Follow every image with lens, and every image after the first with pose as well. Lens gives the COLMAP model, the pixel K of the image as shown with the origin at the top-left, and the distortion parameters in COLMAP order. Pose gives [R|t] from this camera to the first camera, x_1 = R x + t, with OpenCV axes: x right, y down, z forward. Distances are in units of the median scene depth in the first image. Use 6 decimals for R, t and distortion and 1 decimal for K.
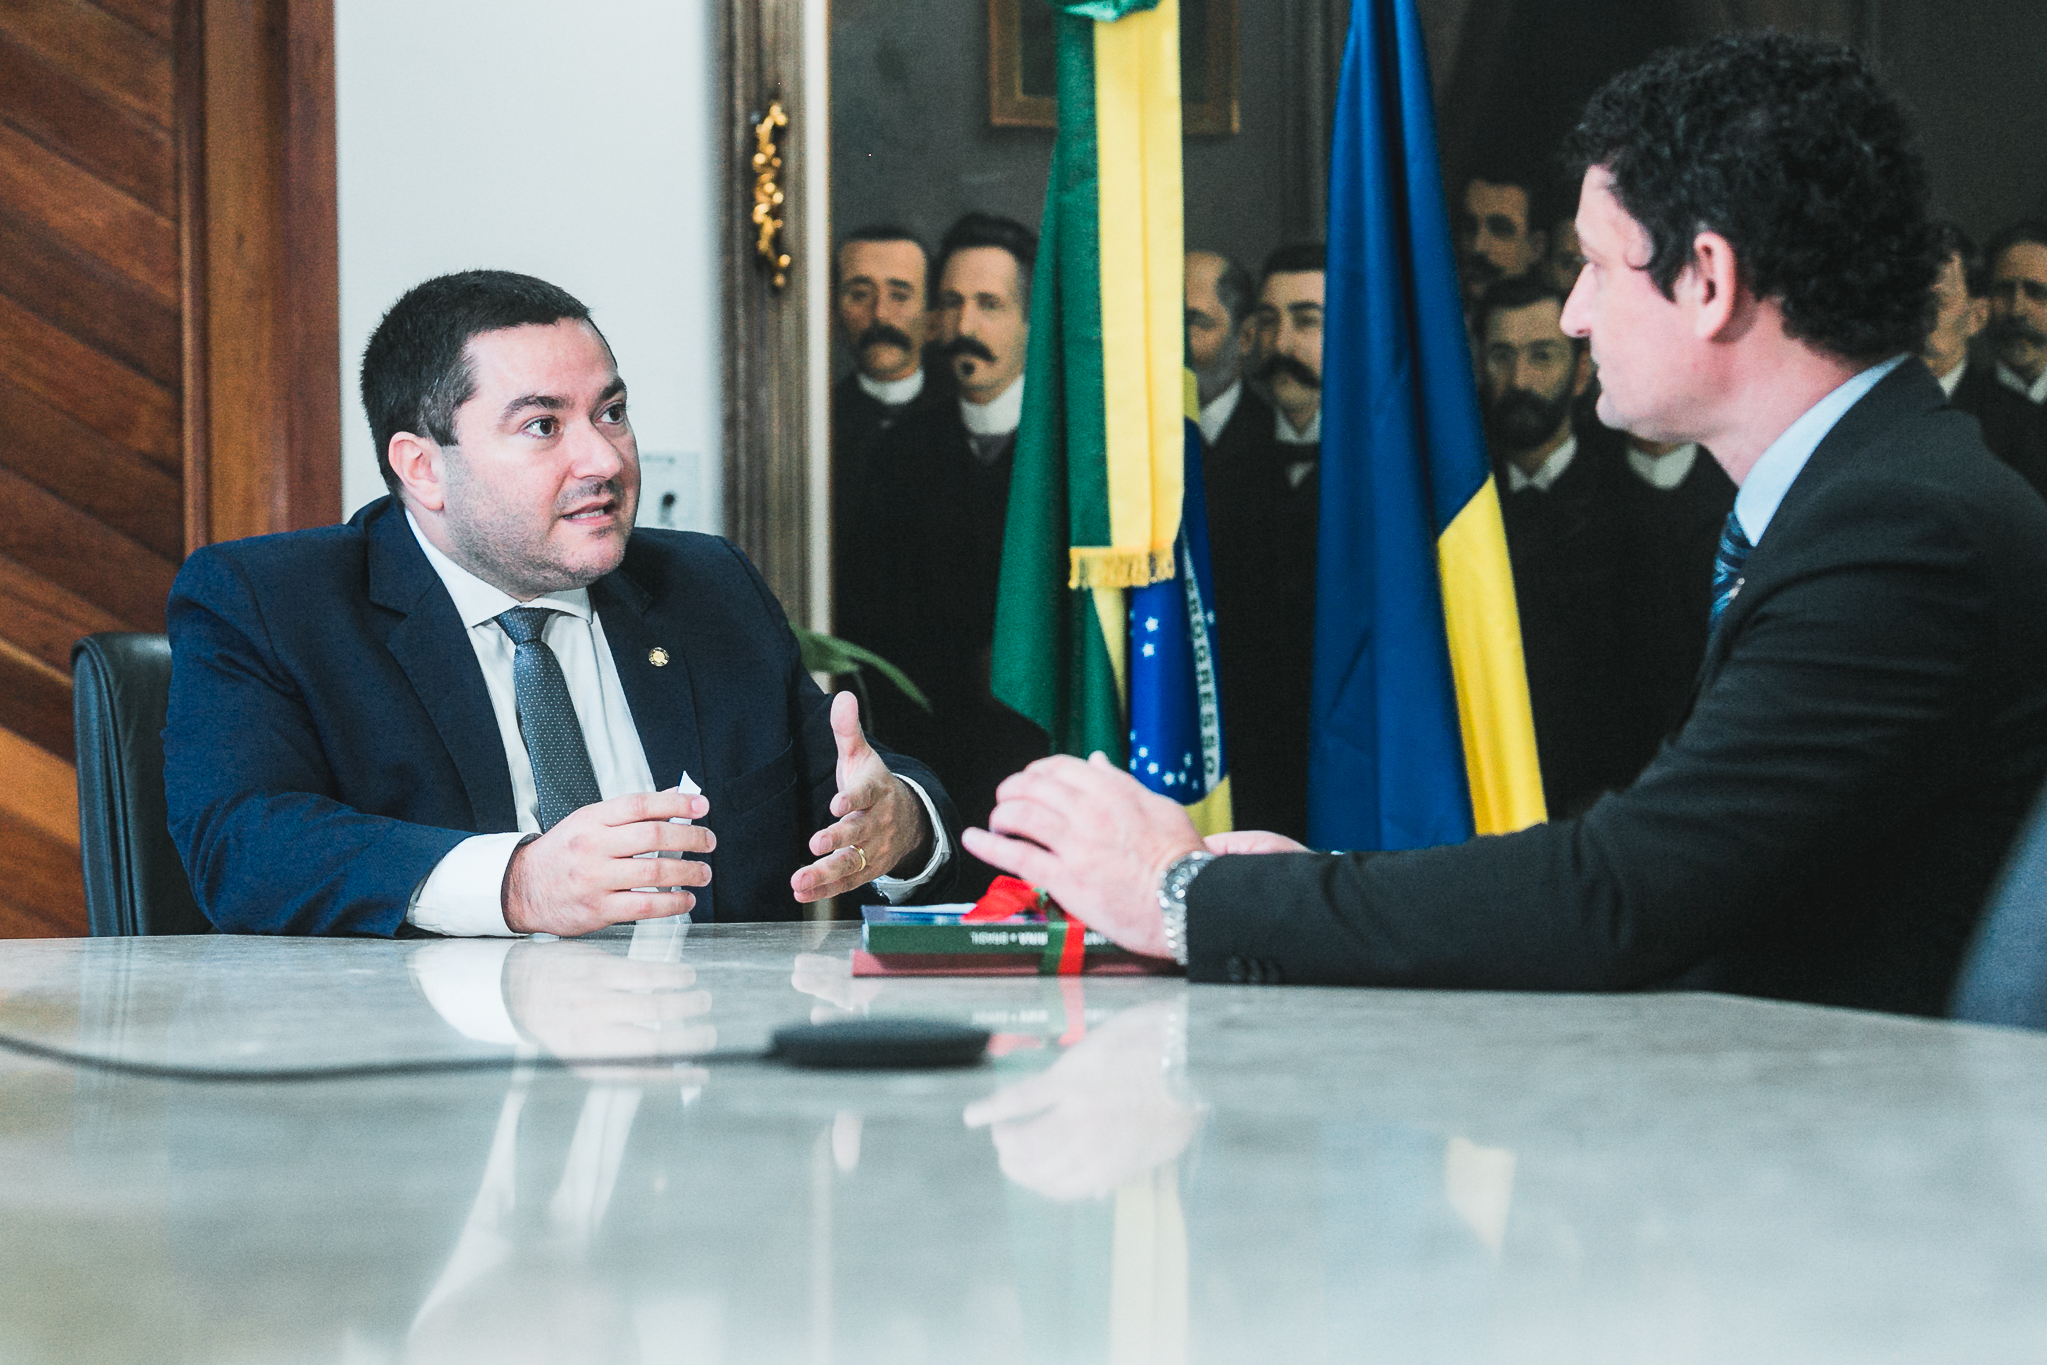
lens RADIAL K [[4185.0, 0, 1023.5], [0, 4185.0, 682.5], [0, 0, 1]] dist [0.041462, 0.475897]
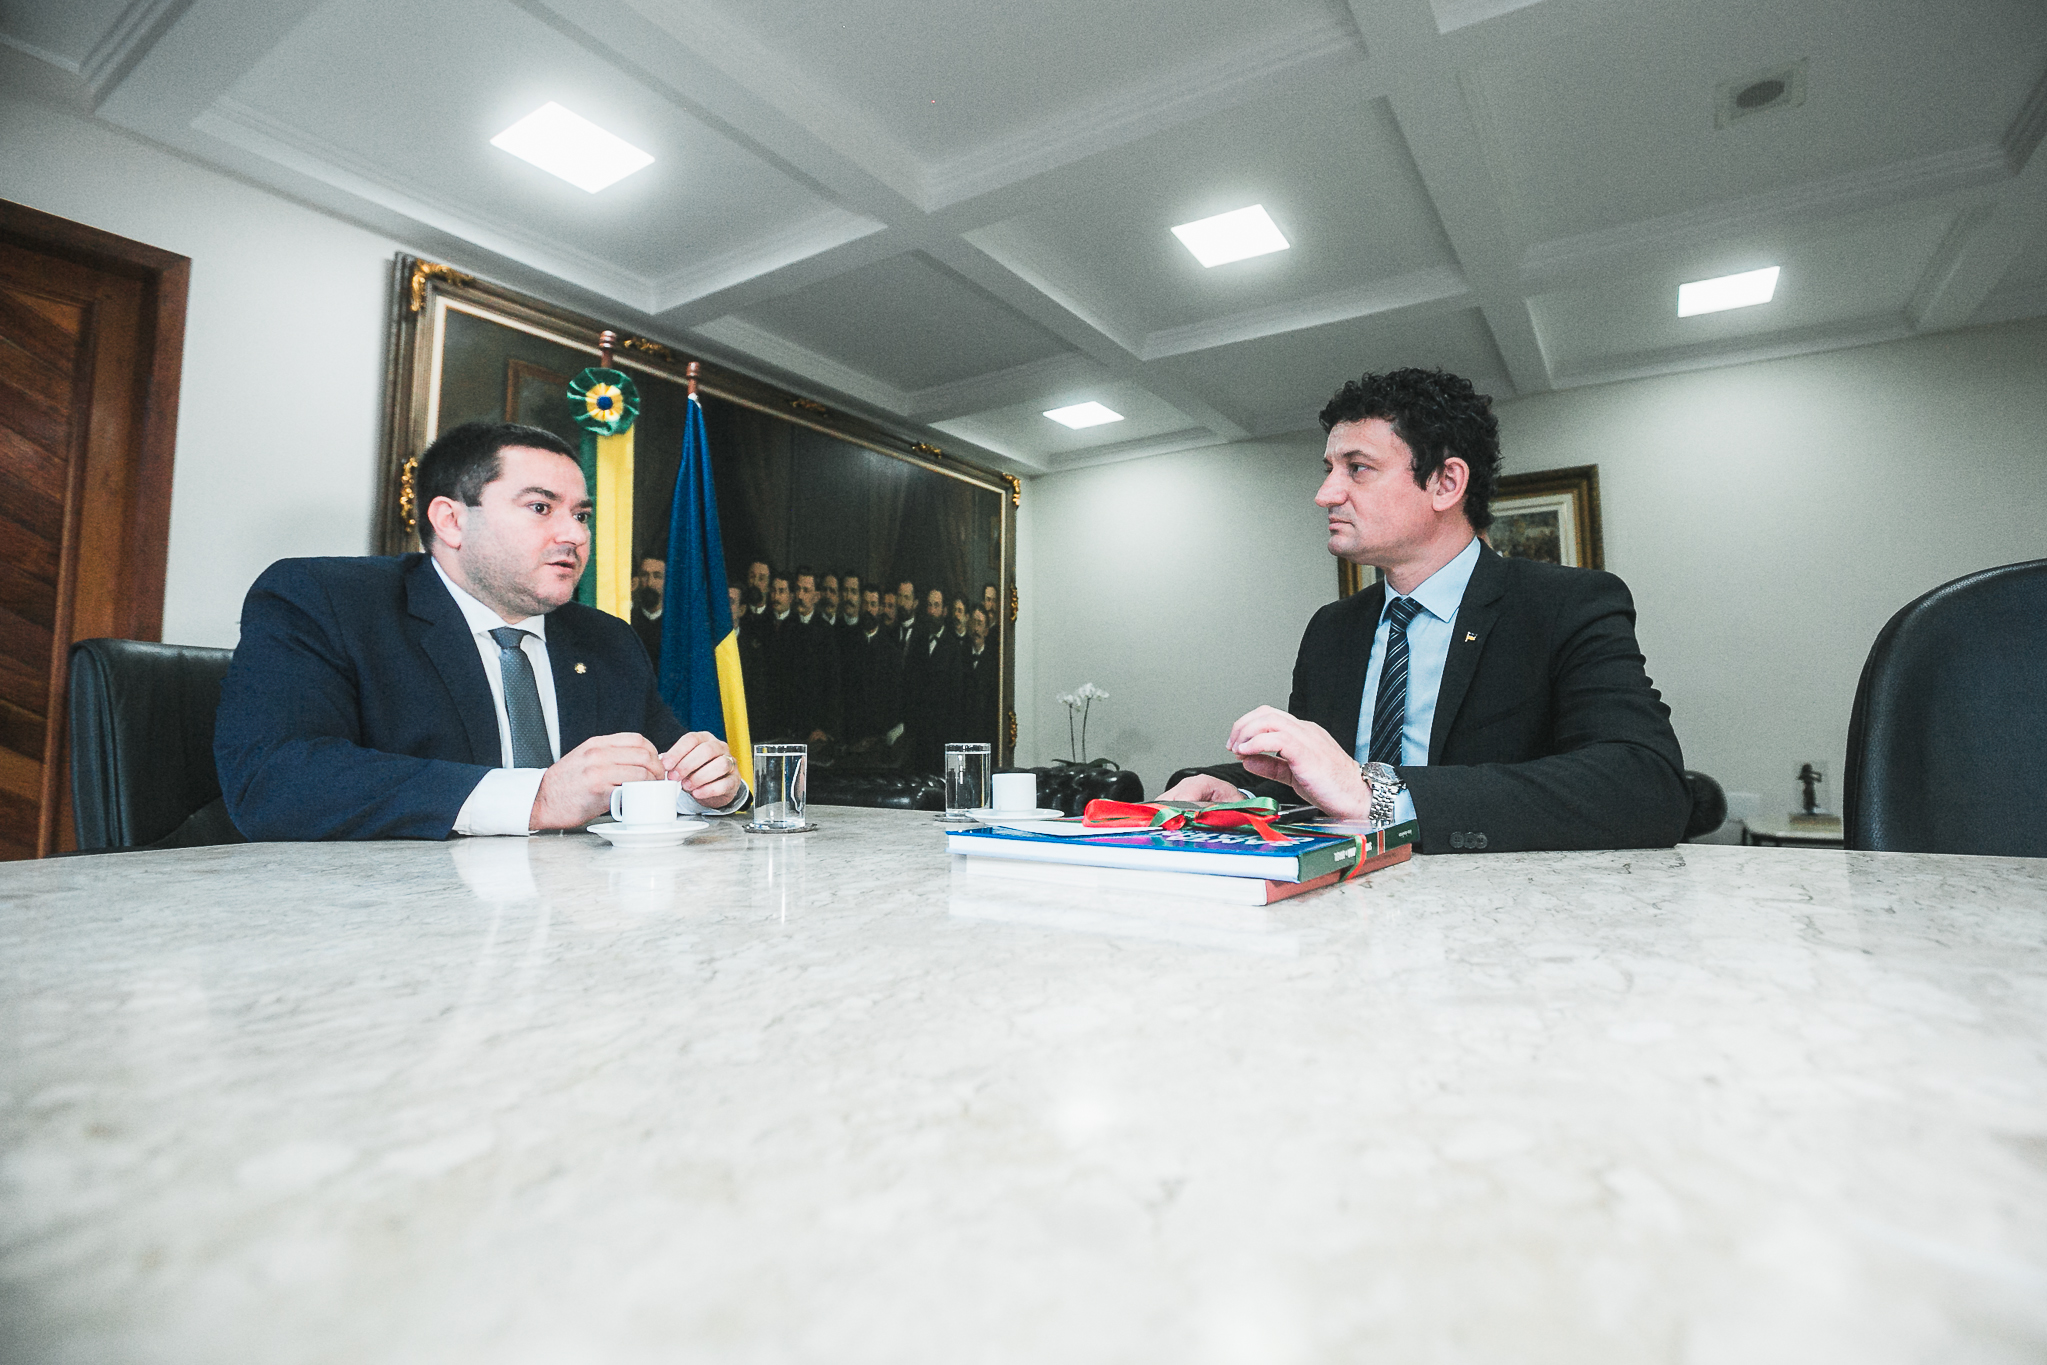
lens RADIAL K [[962.2, 0, 1023.5], [0, 962.2, 682.5], [0, 0, 1]] dist [0.002673, 0.001404]
pose [[0.802820, 0.045914, 0.594451, -0.160196], [-0.025154, 0.998751, -0.043171, 0.013596], [-0.595690, 0.019706, 0.802972, 0.534045]]
